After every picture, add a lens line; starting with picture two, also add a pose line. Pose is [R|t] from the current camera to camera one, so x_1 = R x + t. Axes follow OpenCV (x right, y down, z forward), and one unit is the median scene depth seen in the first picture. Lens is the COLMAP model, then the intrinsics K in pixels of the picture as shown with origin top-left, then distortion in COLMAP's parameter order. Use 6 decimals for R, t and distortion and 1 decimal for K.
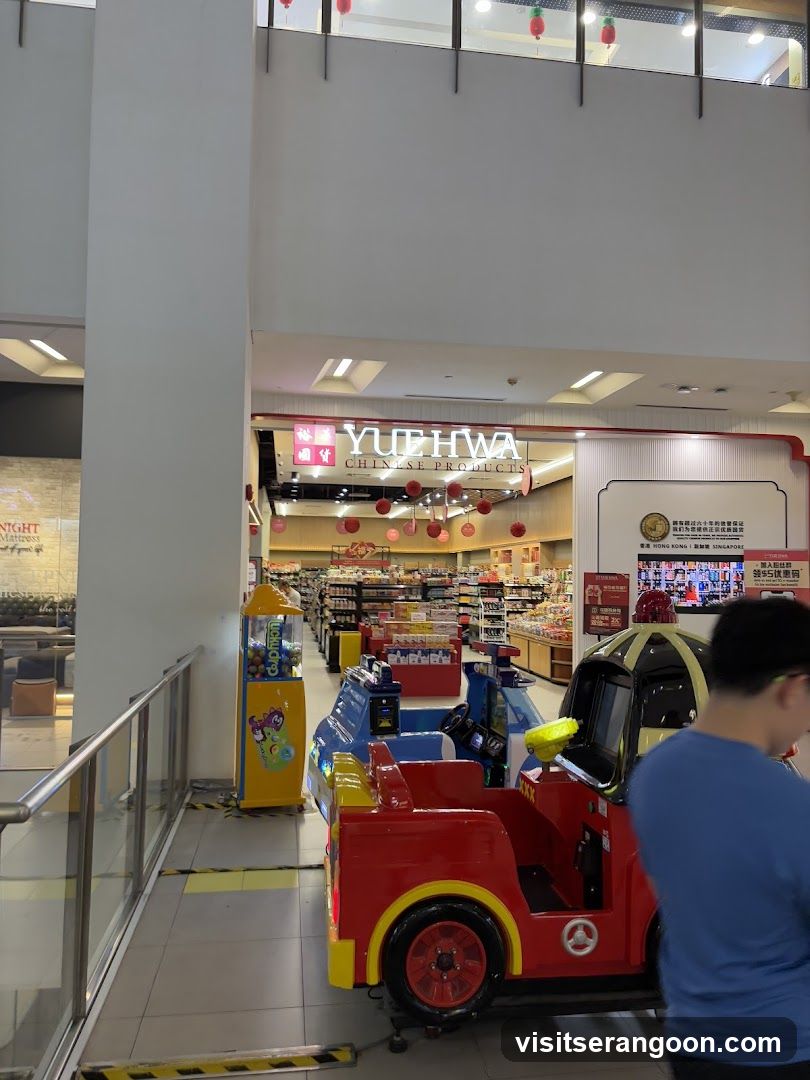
lens RADIAL K [[776.5, 0, 405.0], [0, 776.5, 540.0], [0, 0, 1]] dist [-0.001268, -0.000605]
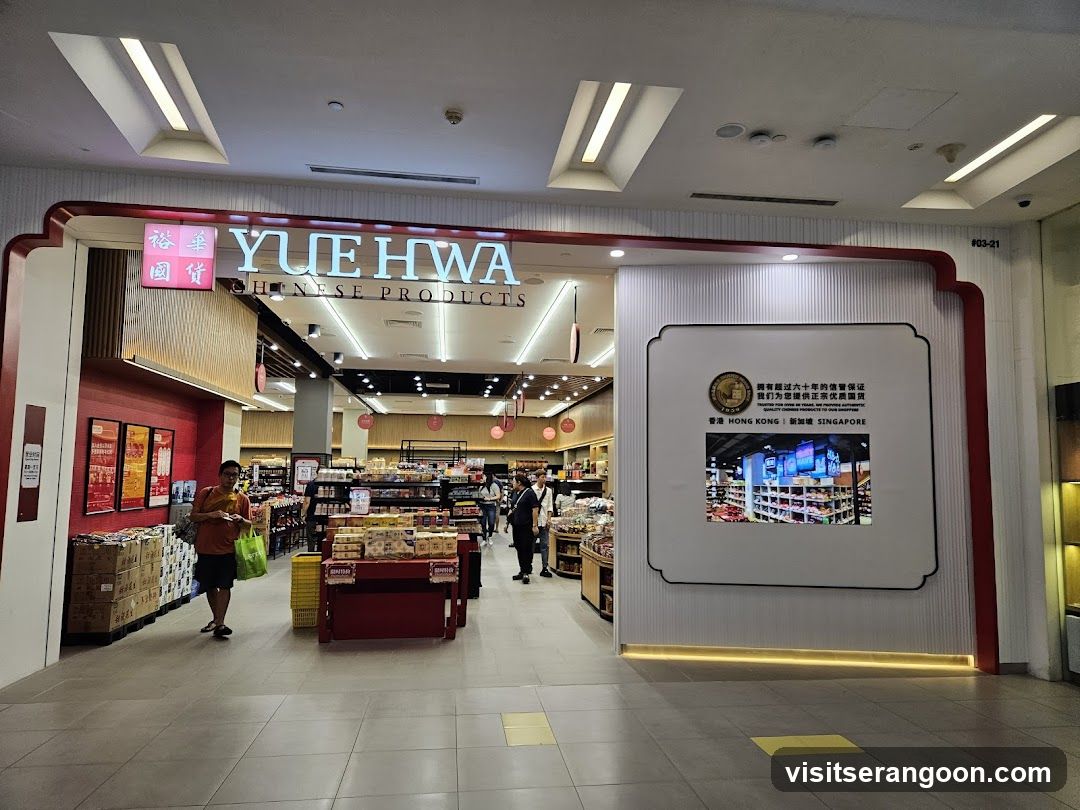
lens RADIAL K [[778.3, 0, 540.0], [0, 778.3, 405.0], [0, 0, 1]] dist [0.071757, -0.001712]
pose [[0.999670, -0.001763, 0.025625, 0.141966], [0.002897, 0.999015, -0.044276, 0.023200], [-0.025521, 0.044336, 0.998691, 0.336067]]
